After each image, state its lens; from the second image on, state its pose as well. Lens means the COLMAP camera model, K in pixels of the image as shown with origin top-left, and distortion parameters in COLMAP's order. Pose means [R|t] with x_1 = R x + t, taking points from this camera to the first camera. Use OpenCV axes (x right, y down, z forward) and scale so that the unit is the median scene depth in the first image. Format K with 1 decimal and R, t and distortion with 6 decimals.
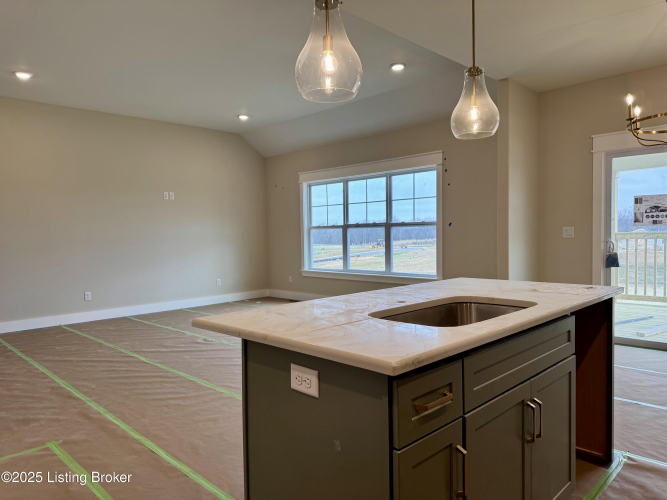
lens RADIAL K [[473.4, 0, 333.5], [0, 473.4, 250.0], [0, 0, 1]] dist [0.109779, -0.197224]
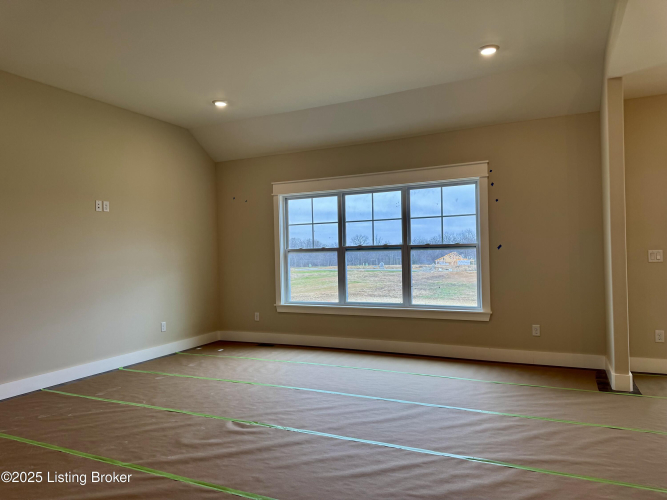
lens RADIAL K [[473.4, 0, 333.5], [0, 473.4, 250.0], [0, 0, 1]] dist [0.109779, -0.197224]
pose [[0.947180, 0.005631, 0.320654, -0.233758], [0.012806, 0.998384, -0.055362, -0.003513], [-0.320448, 0.056544, 0.945577, 0.217077]]
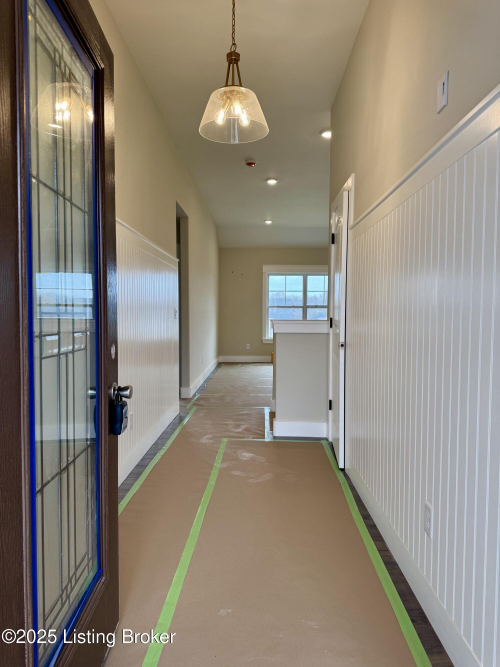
lens RADIAL K [[473.4, 0, 250.0], [0, 473.4, 333.5], [0, 0, 1]] dist [0.109779, -0.197224]
pose [[0.719694, -0.014246, 0.694145, -1.021516], [0.009018, 0.999897, 0.011172, 0.012553], [-0.694233, -0.001780, 0.719748, 0.075315]]
